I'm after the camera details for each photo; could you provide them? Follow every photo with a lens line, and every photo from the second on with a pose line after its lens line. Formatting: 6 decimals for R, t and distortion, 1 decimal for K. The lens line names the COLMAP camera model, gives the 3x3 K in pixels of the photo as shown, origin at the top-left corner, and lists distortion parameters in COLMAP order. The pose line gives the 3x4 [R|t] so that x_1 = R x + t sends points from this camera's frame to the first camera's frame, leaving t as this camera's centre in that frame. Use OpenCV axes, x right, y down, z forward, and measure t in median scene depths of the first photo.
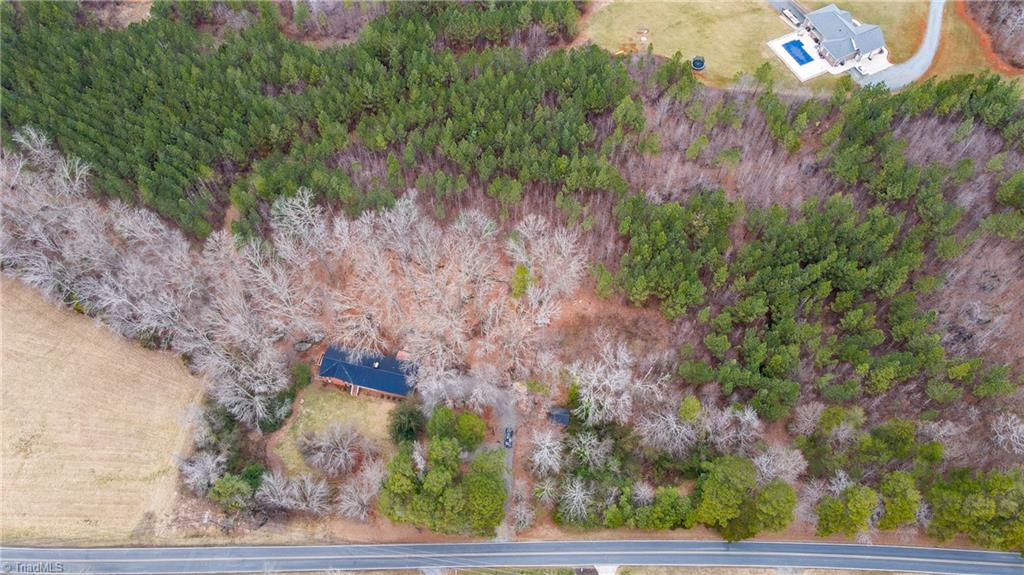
lens RADIAL K [[746.3, 0, 504.0], [0, 746.3, 292.9], [0, 0, 1]] dist [0.022144, 0.000604]
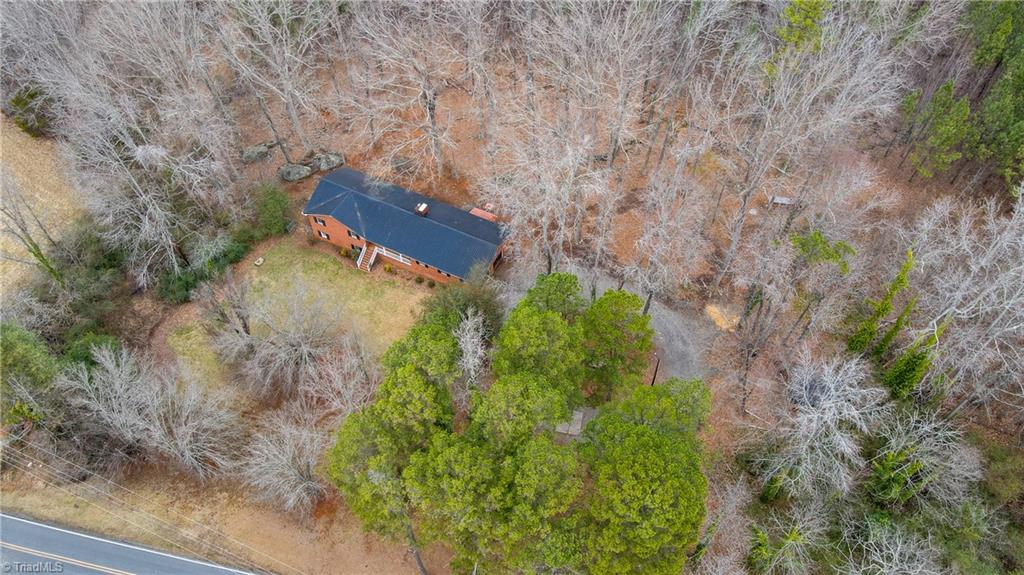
lens RADIAL K [[746.3, 0, 504.0], [0, 746.3, 292.9], [0, 0, 1]] dist [0.022144, 0.000604]
pose [[0.972611, 0.191685, -0.131468, -0.048851], [-0.211469, 0.964497, -0.158200, 0.214056], [0.096476, 0.181668, 0.978616, 0.559370]]
